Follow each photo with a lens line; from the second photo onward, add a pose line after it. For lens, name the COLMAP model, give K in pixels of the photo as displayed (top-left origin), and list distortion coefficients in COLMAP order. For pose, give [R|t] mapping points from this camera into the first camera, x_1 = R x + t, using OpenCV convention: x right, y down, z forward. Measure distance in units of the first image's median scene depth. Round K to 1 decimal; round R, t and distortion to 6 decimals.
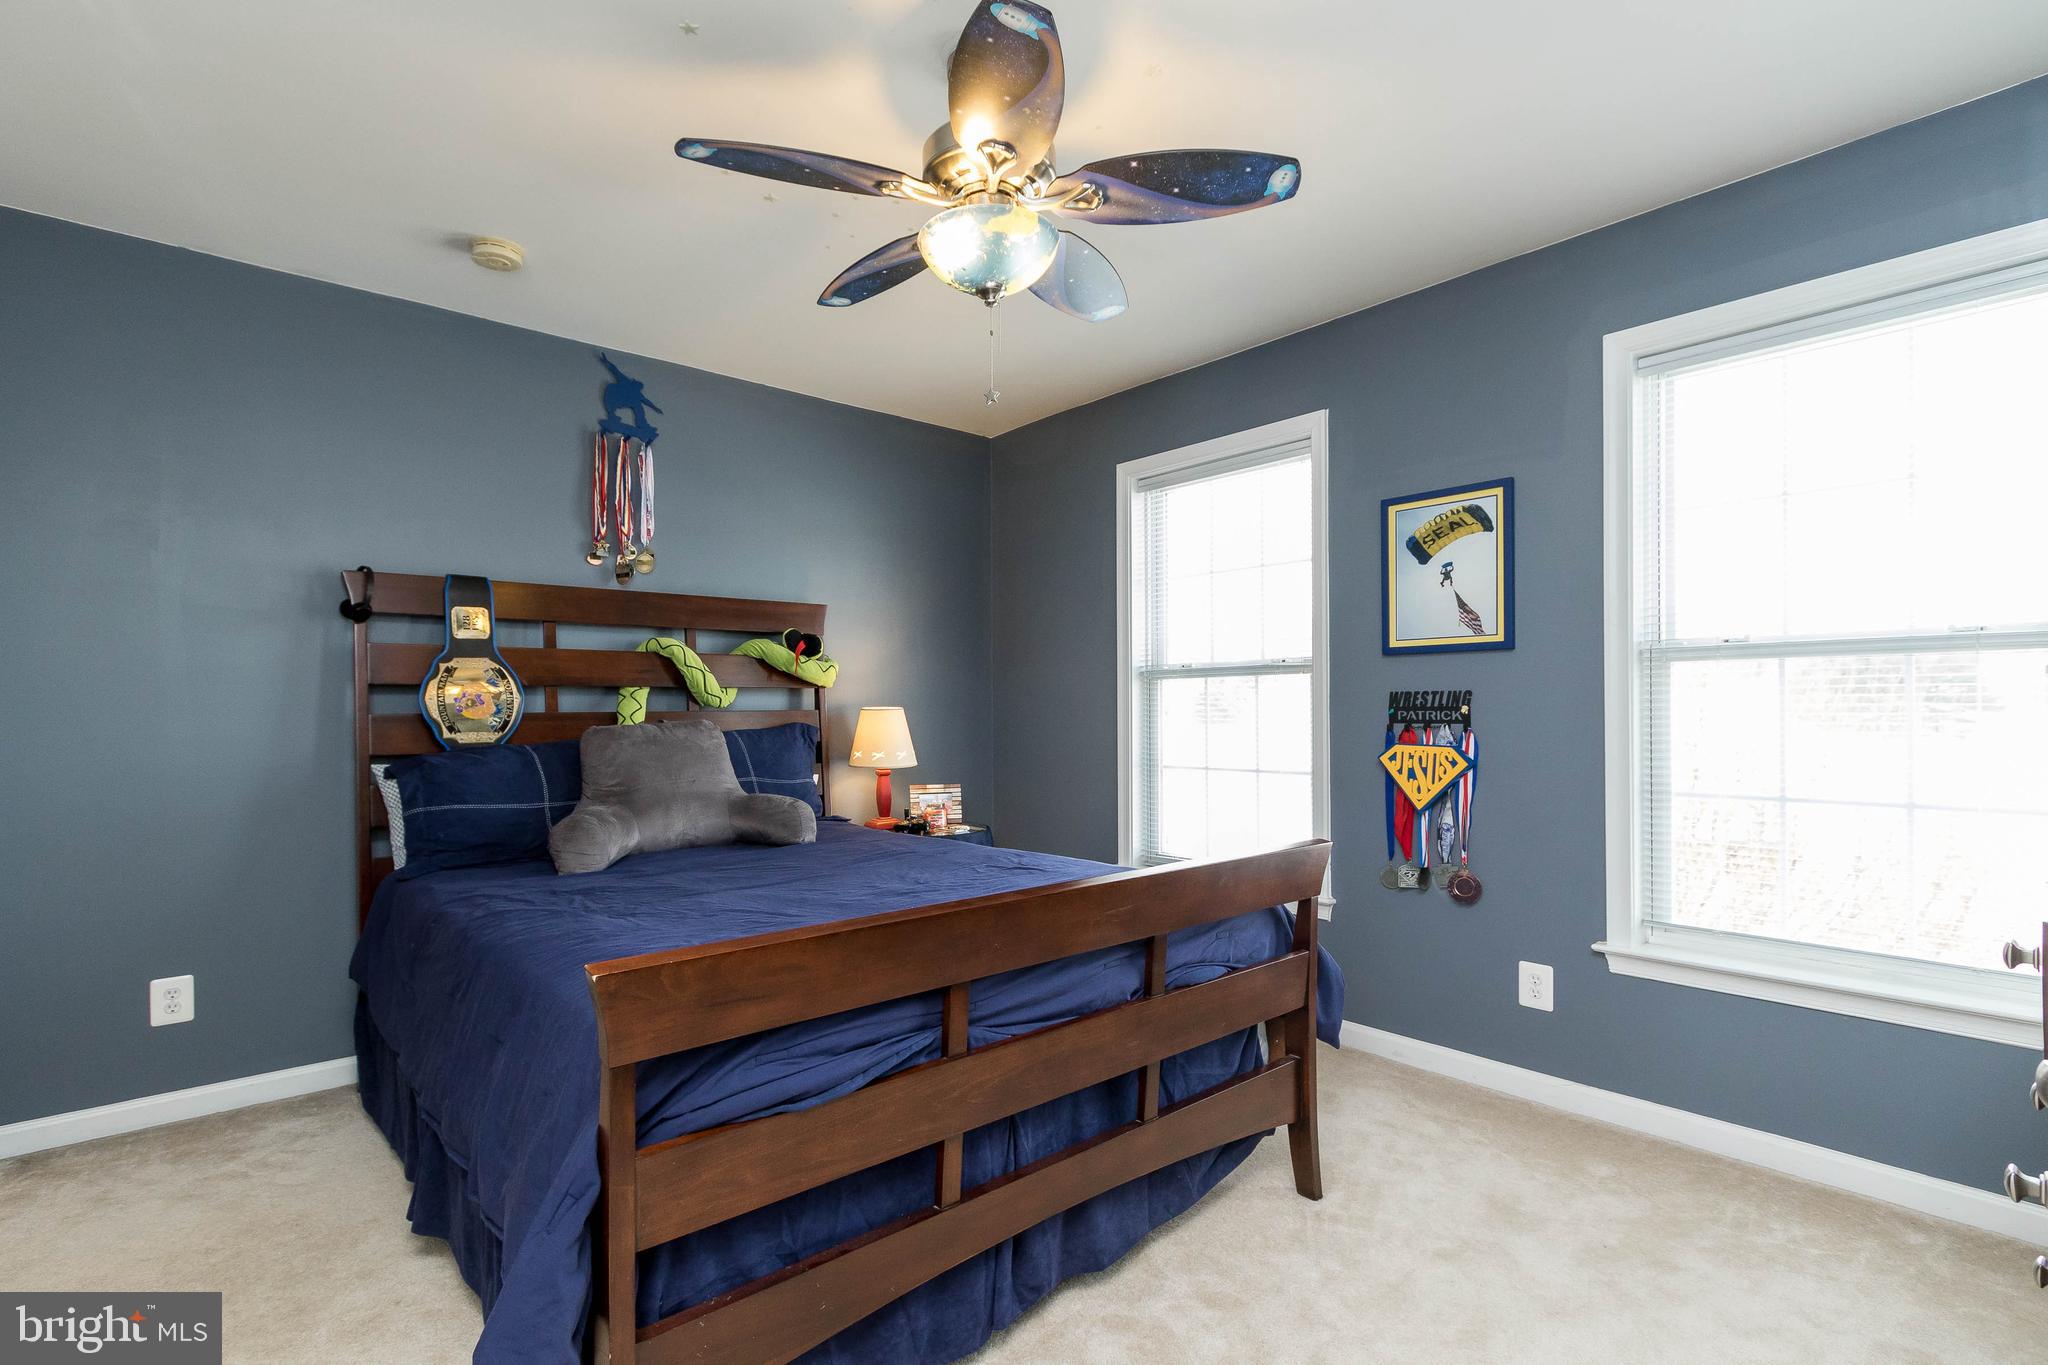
lens RADIAL K [[954.7, 0, 1003.5], [0, 954.7, 705.6], [0, 0, 1]] dist [-0.000314, -0.000199]
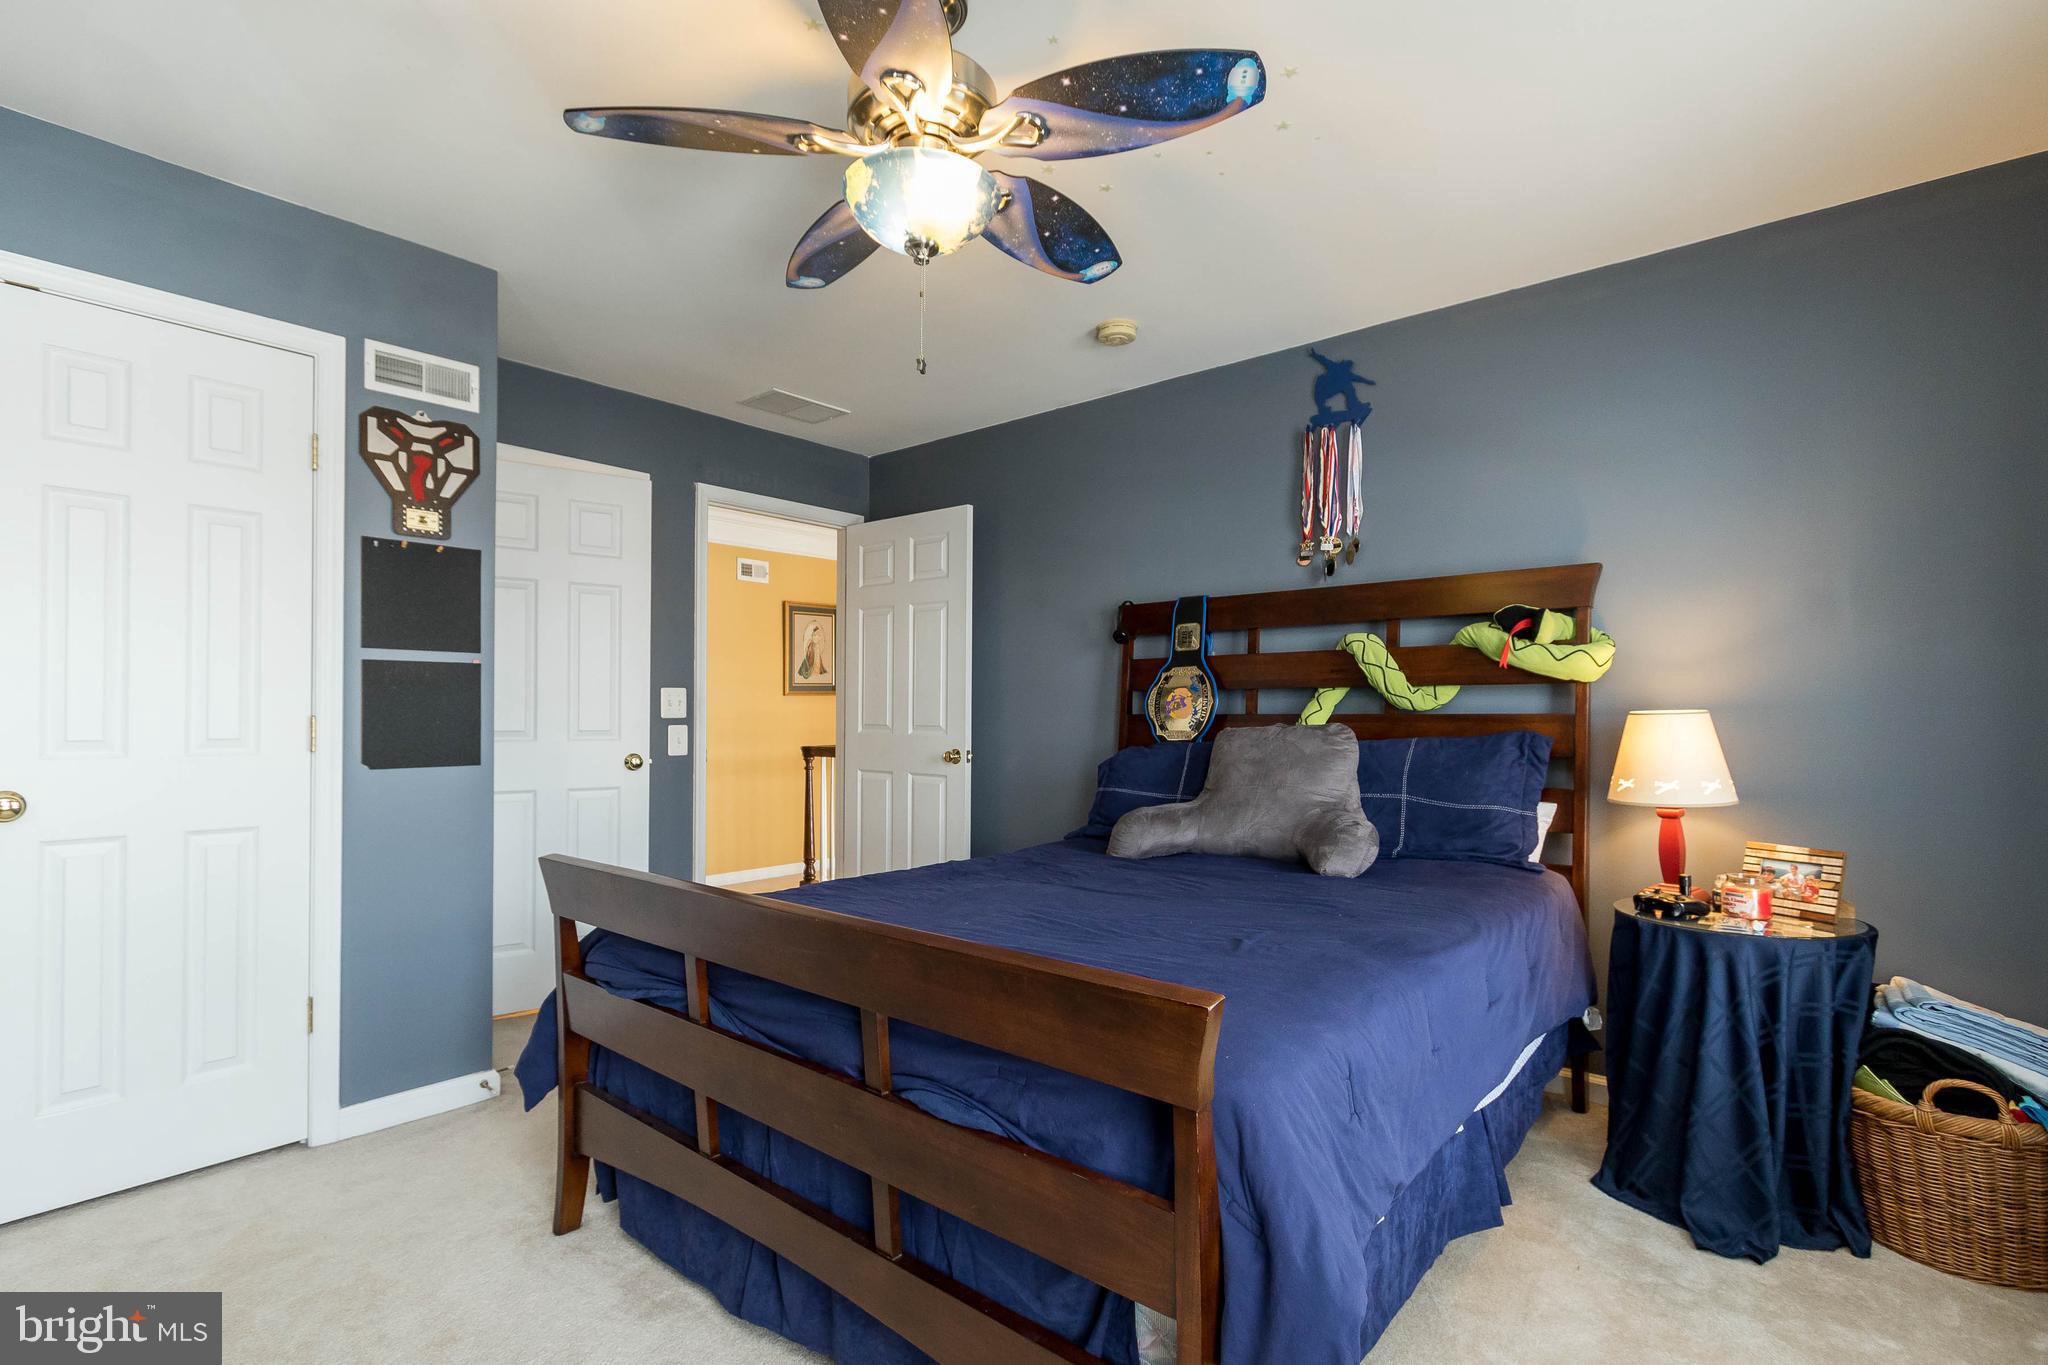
lens RADIAL K [[954.7, 0, 1003.5], [0, 954.7, 705.6], [0, 0, 1]] dist [-0.000314, -0.000199]
pose [[0.137746, -0.002755, -0.990464, 0.531460], [0.002196, 0.999995, -0.002476, -0.000187], [0.990465, -0.001834, 0.137752, 0.574203]]
